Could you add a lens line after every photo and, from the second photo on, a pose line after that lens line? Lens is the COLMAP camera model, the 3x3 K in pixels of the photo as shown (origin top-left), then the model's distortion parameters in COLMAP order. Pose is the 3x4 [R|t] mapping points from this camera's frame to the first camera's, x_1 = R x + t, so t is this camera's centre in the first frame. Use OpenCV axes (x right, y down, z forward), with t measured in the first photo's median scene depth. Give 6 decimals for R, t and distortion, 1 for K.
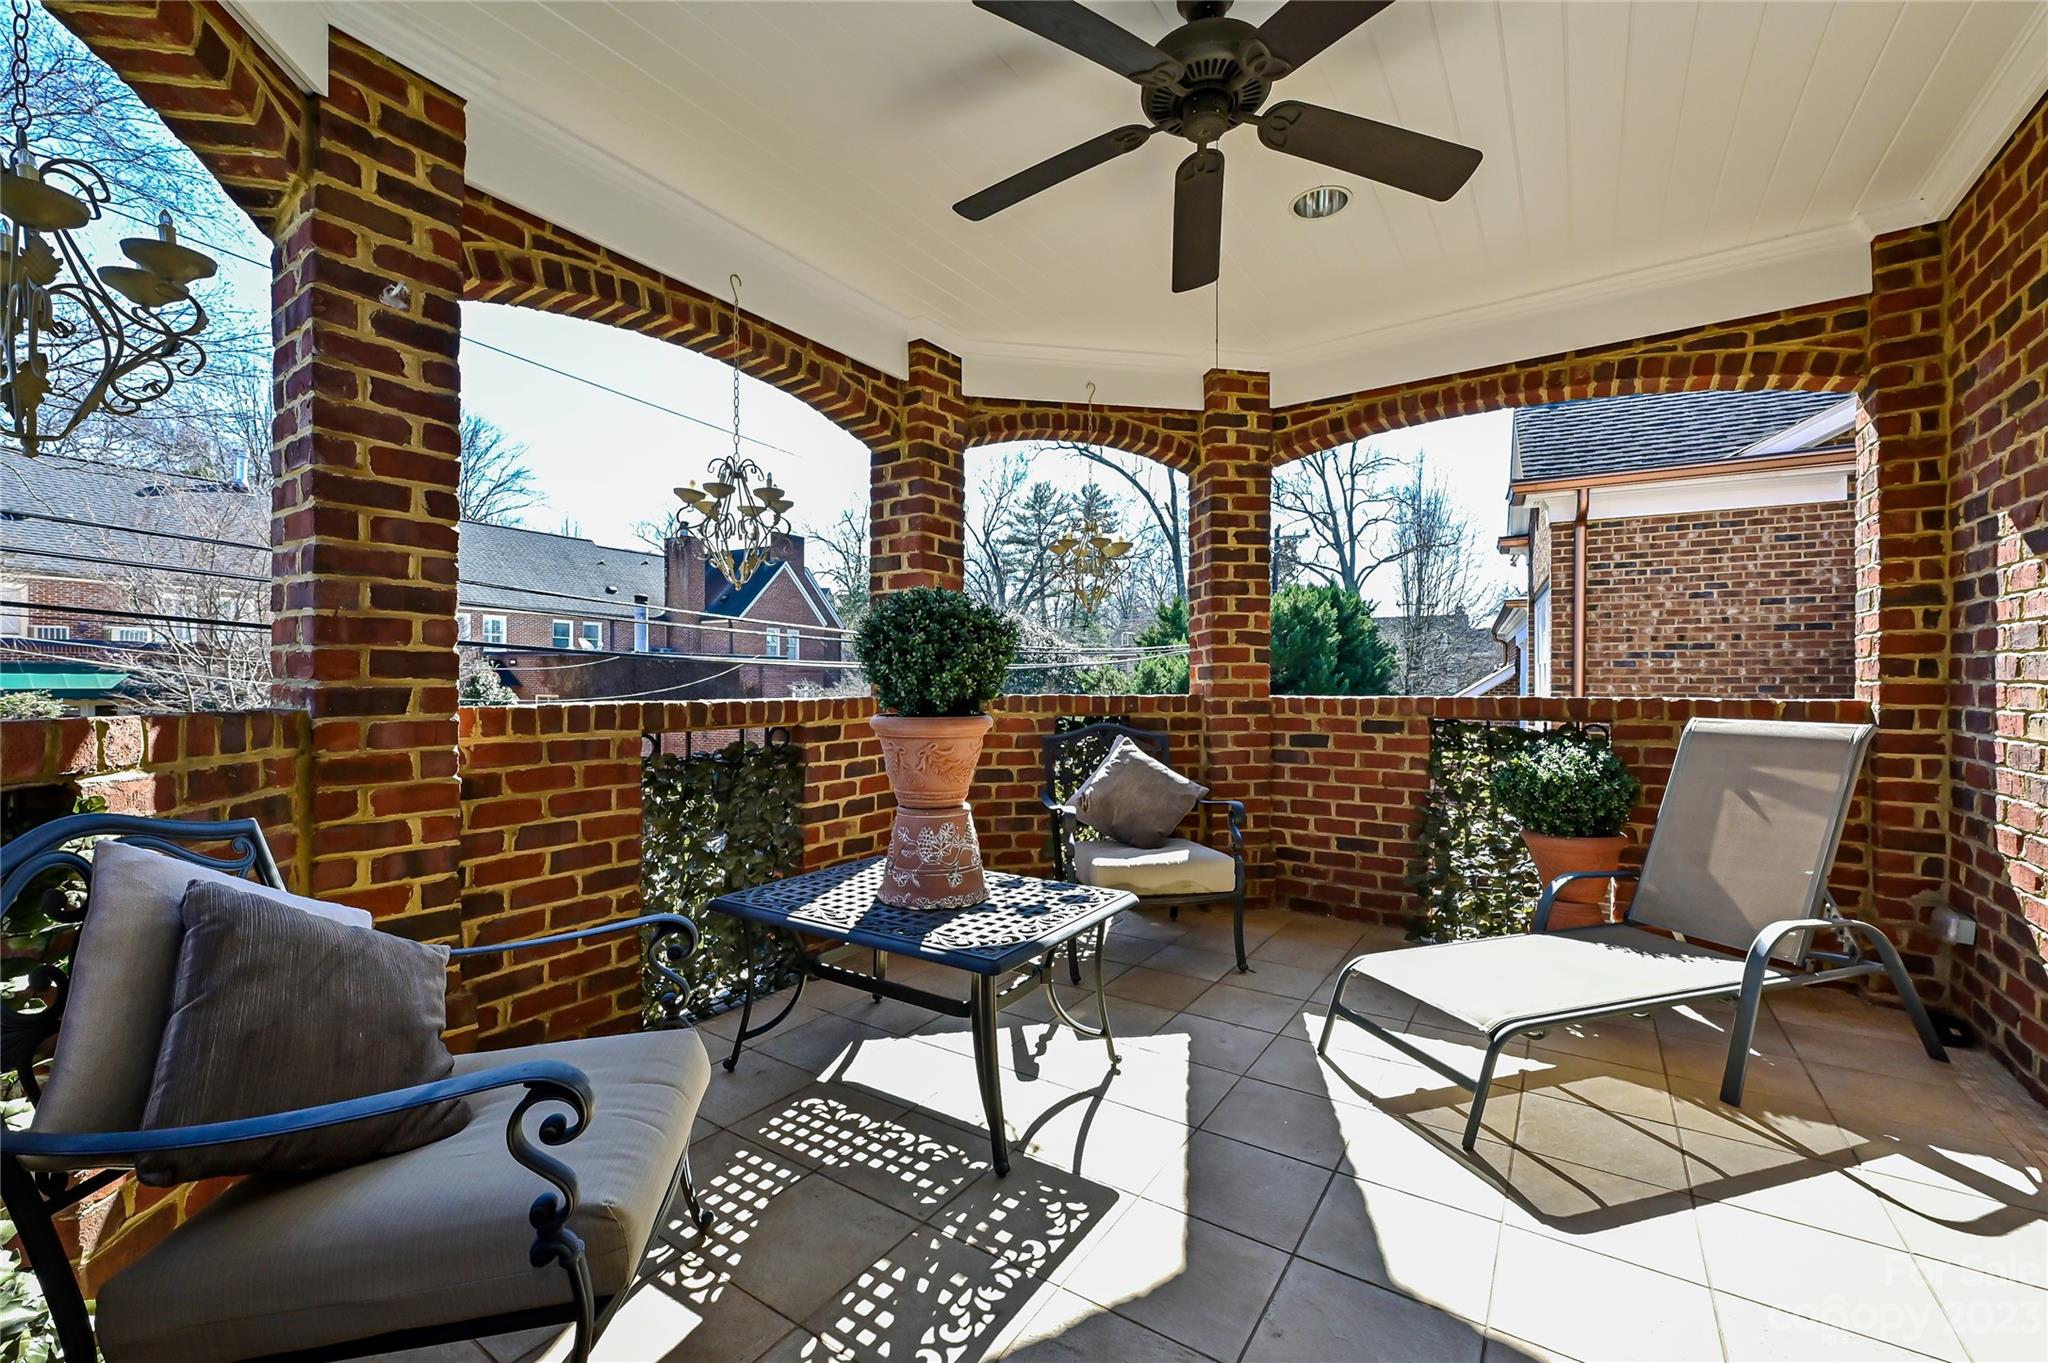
lens RADIAL K [[814.3, 0, 1023.3], [0, 814.3, 684.0], [0, 0, 1]] dist [-0.000784, -0.000337]
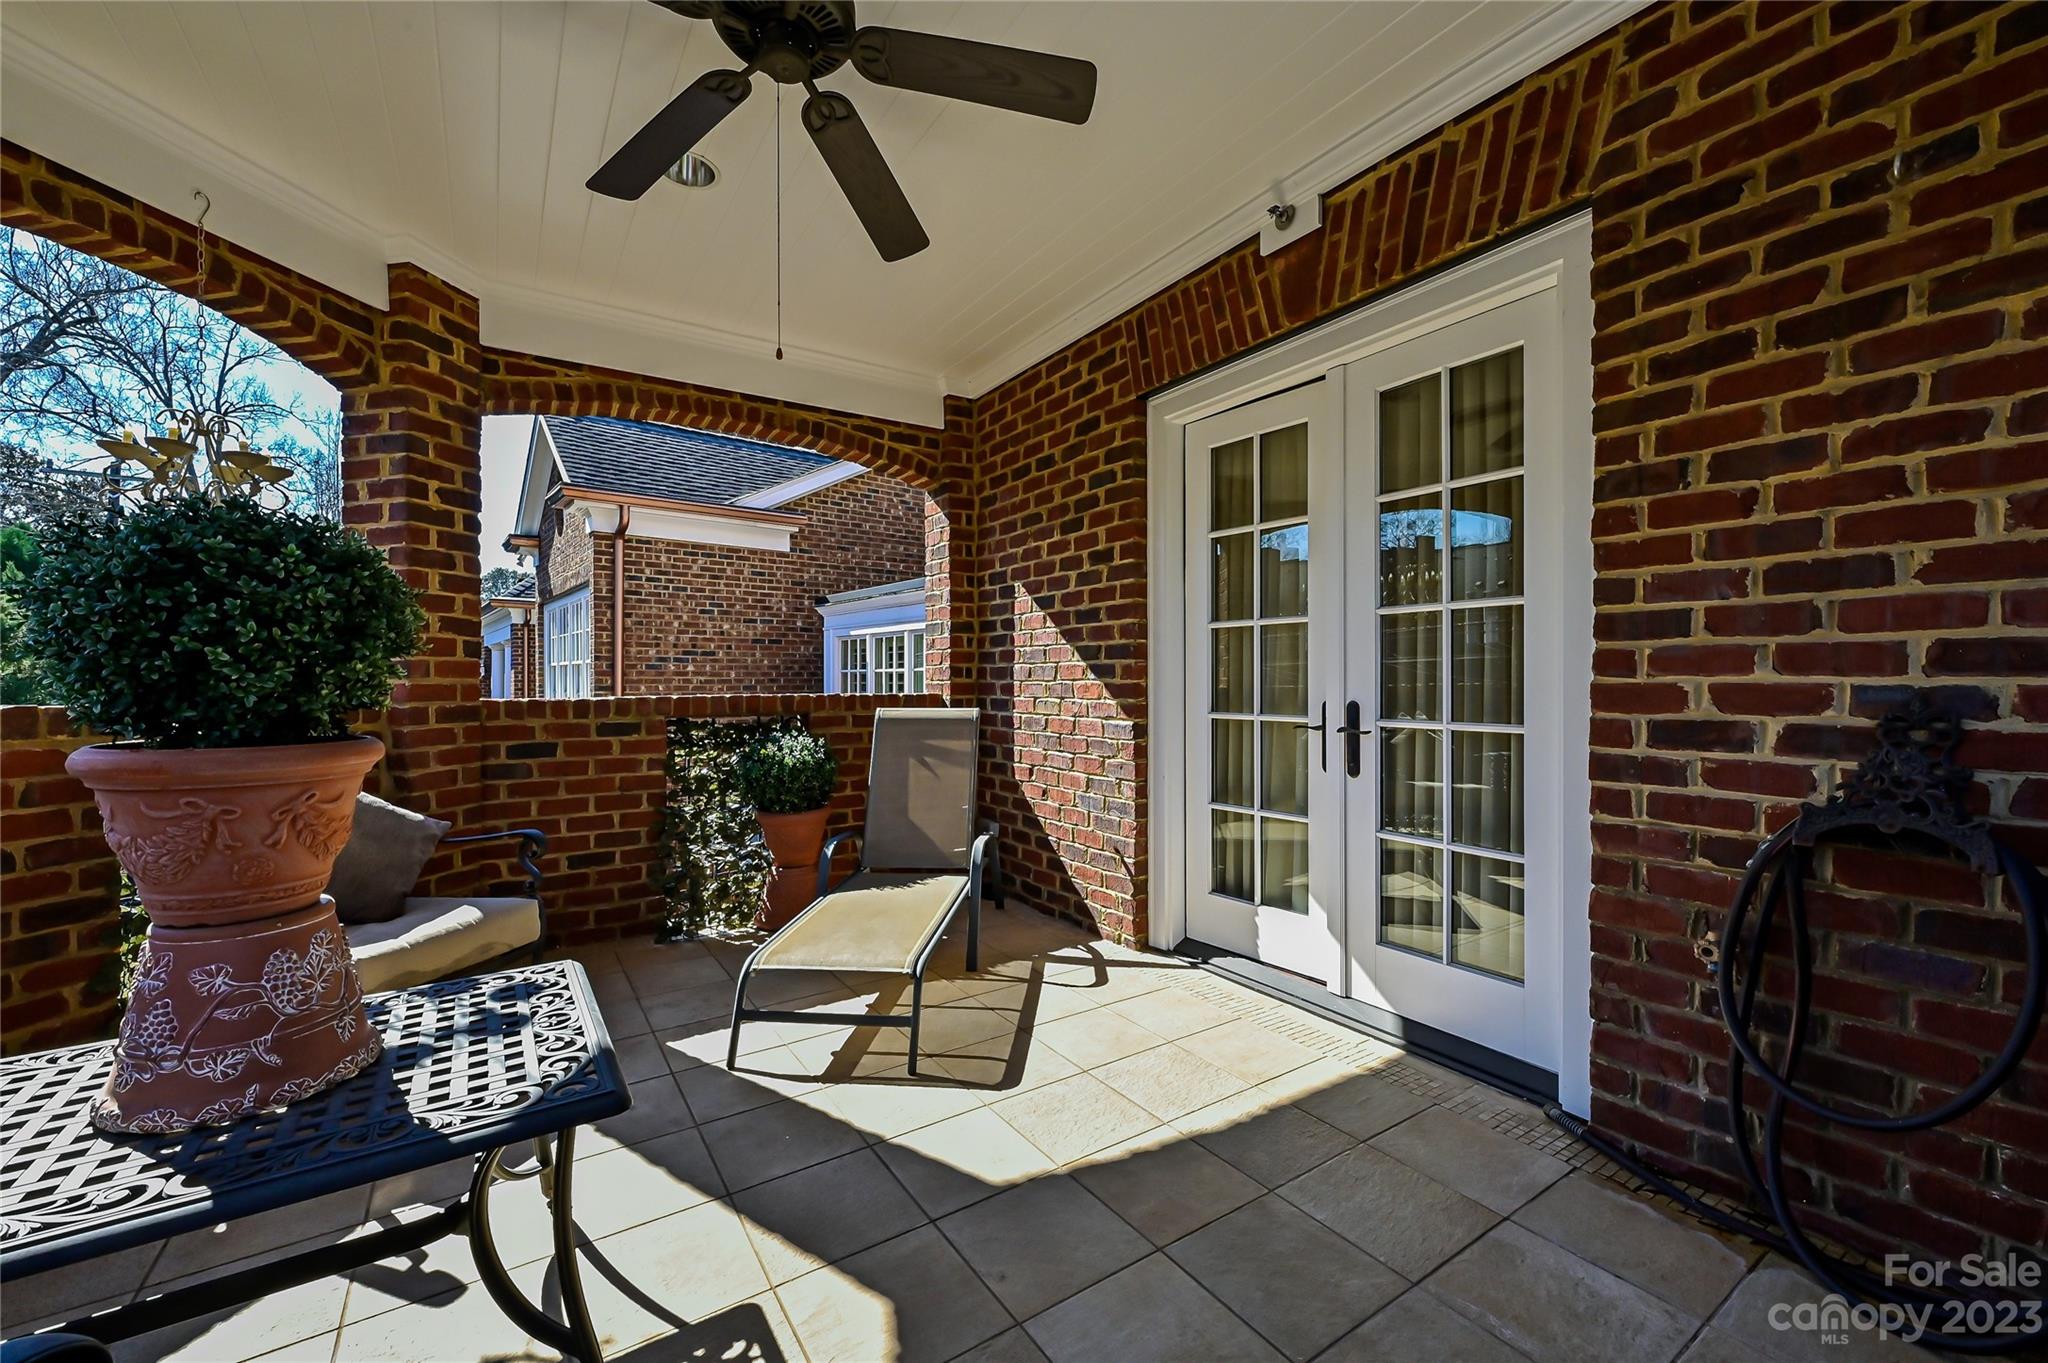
lens RADIAL K [[814.3, 0, 1023.3], [0, 814.3, 684.0], [0, 0, 1]] dist [-0.000784, -0.000337]
pose [[0.387052, -0.002574, 0.922054, -0.358190], [0.004813, 0.999988, 0.000772, 0.002390], [-0.922045, 0.004139, 0.387060, 0.289371]]
